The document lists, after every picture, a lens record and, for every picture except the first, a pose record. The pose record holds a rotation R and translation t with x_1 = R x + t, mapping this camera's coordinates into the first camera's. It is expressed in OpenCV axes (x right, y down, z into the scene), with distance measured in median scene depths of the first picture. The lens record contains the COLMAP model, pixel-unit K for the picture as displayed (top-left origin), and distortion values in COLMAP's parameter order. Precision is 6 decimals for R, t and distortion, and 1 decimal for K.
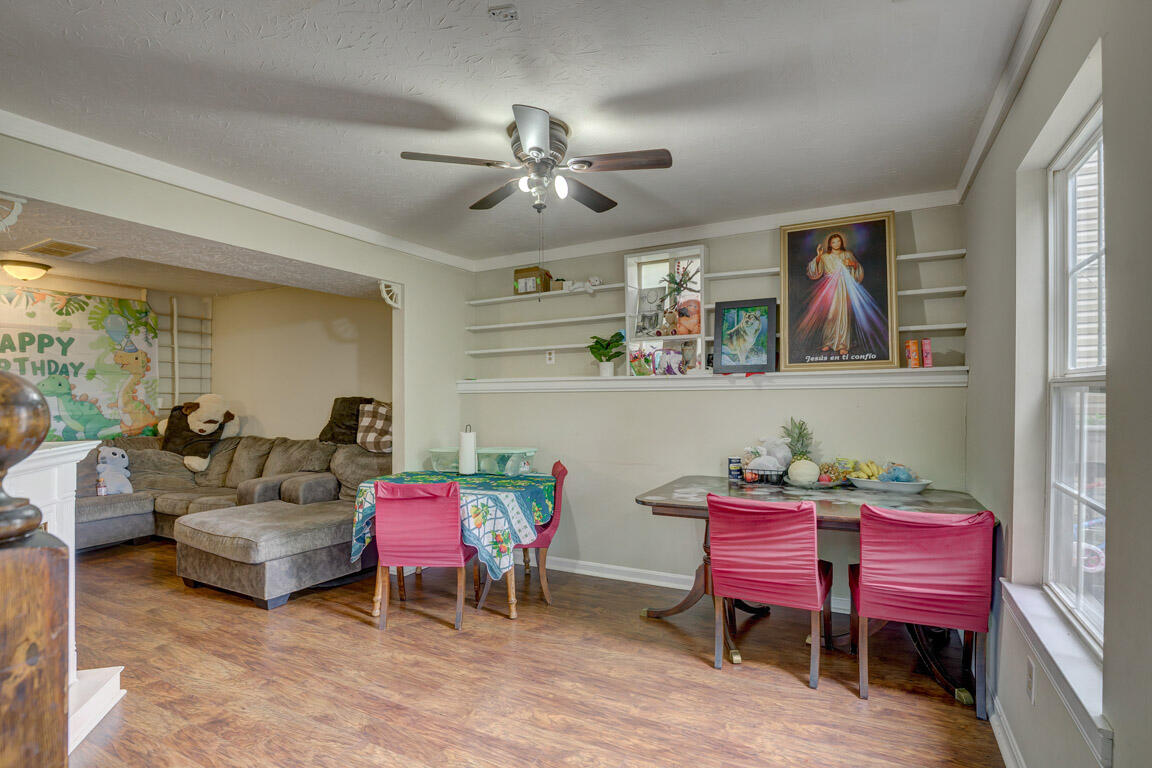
lens RADIAL K [[558.0, 0, 577.0], [0, 558.0, 383.5], [0, 0, 1]] dist [-0.031395, 0.003553]
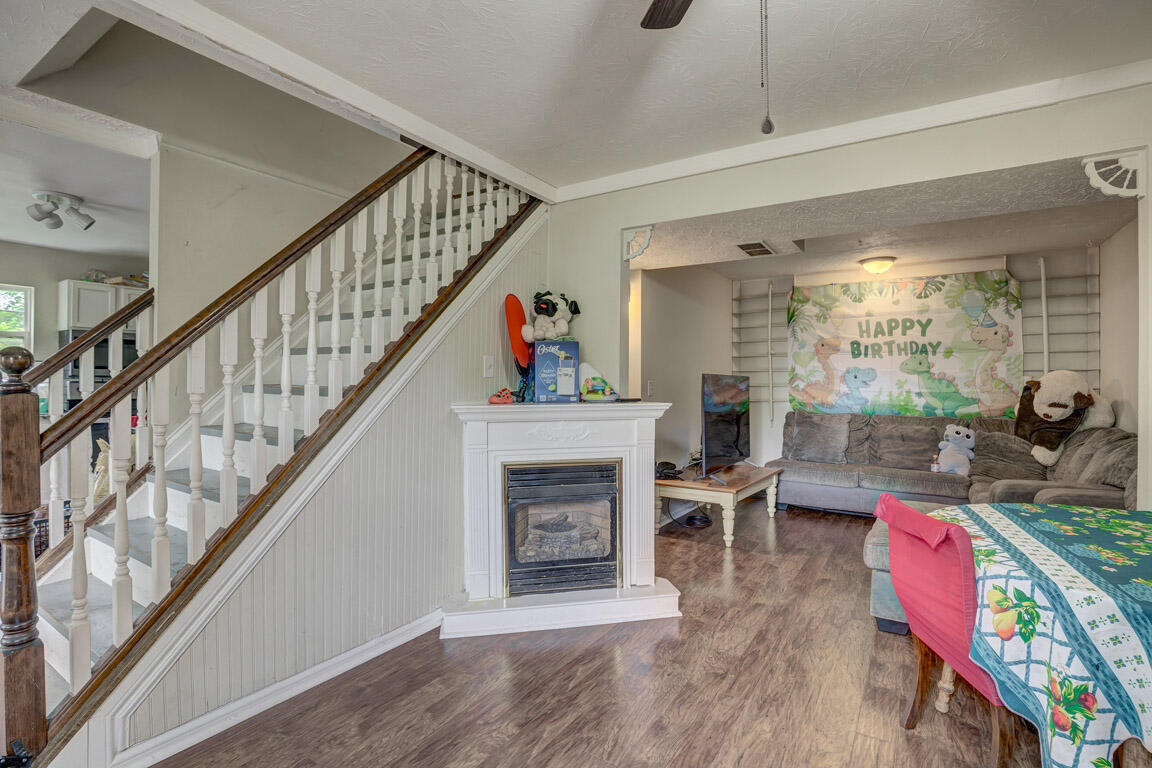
lens RADIAL K [[558.0, 0, 593.2], [0, 558.0, 383.1], [0, 0, 1]] dist [-0.031395, 0.003553]
pose [[-0.073861, 0.006199, -0.997249, 0.195689], [0.018217, 0.999822, 0.004865, 0.024796], [0.997102, -0.017808, -0.073960, 0.452790]]
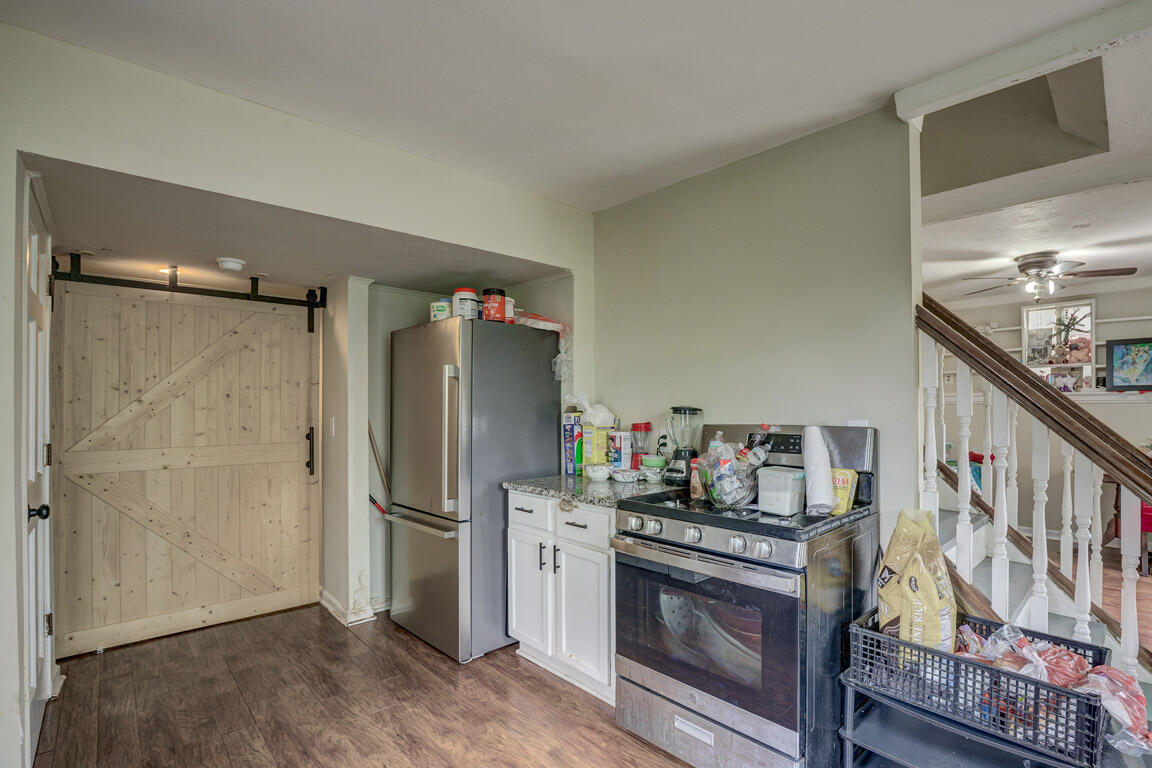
lens RADIAL K [[529.9, 0, 601.0], [0, 529.9, 408.0], [0, 0, 1]] dist [-0.028737, -0.001051]
pose [[0.944486, 0.003068, -0.328537, -0.362168], [0.004747, 0.999725, 0.022983, -0.007795], [0.328517, -0.023267, 0.944212, -0.440788]]
